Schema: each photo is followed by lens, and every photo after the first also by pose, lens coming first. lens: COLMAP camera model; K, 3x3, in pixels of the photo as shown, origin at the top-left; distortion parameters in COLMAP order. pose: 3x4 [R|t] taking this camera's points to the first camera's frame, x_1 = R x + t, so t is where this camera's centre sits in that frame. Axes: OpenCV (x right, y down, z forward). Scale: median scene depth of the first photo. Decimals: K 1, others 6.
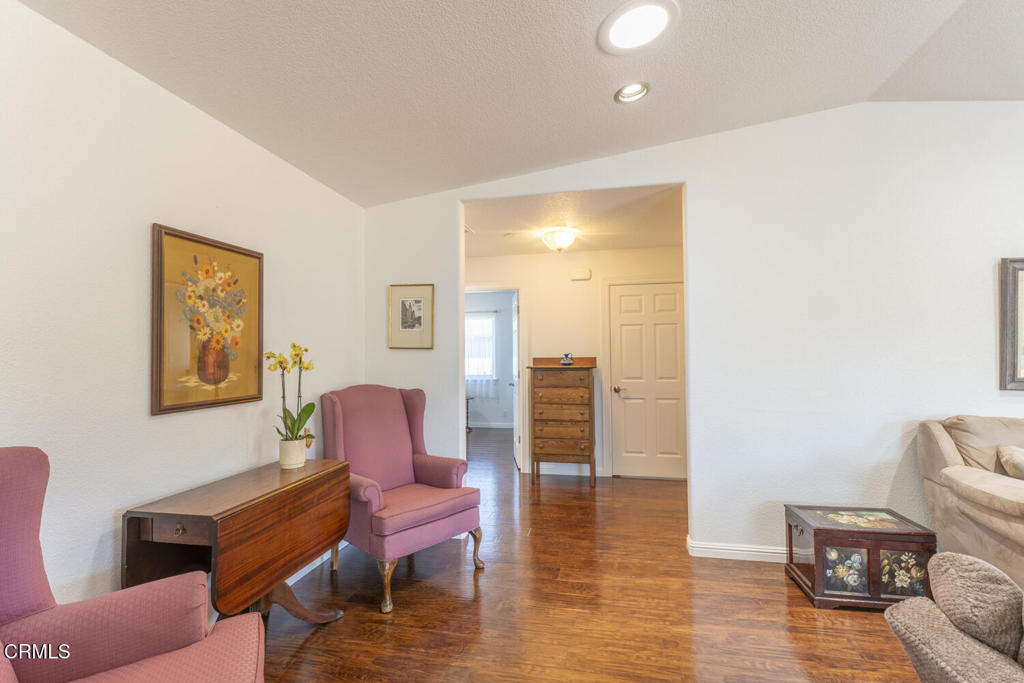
lens RADIAL K [[466.1, 0, 513.7], [0, 466.1, 347.9], [0, 0, 1]] dist [-0.001180, 0.000243]
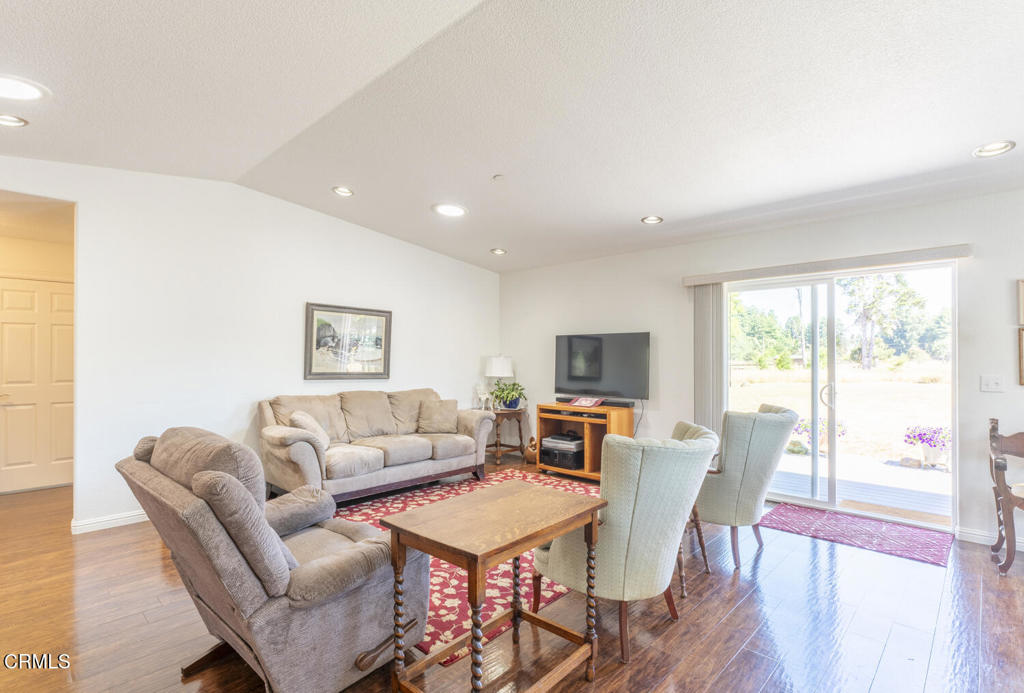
lens RADIAL K [[496.7, 0, 502.3], [0, 496.7, 353.5], [0, 0, 1]] dist [-0.000537, -0.000211]
pose [[0.544796, 0.015344, 0.838428, -0.078170], [-0.020993, 0.999769, -0.004656, -0.011865], [-0.838306, -0.015065, 0.544992, -0.579472]]
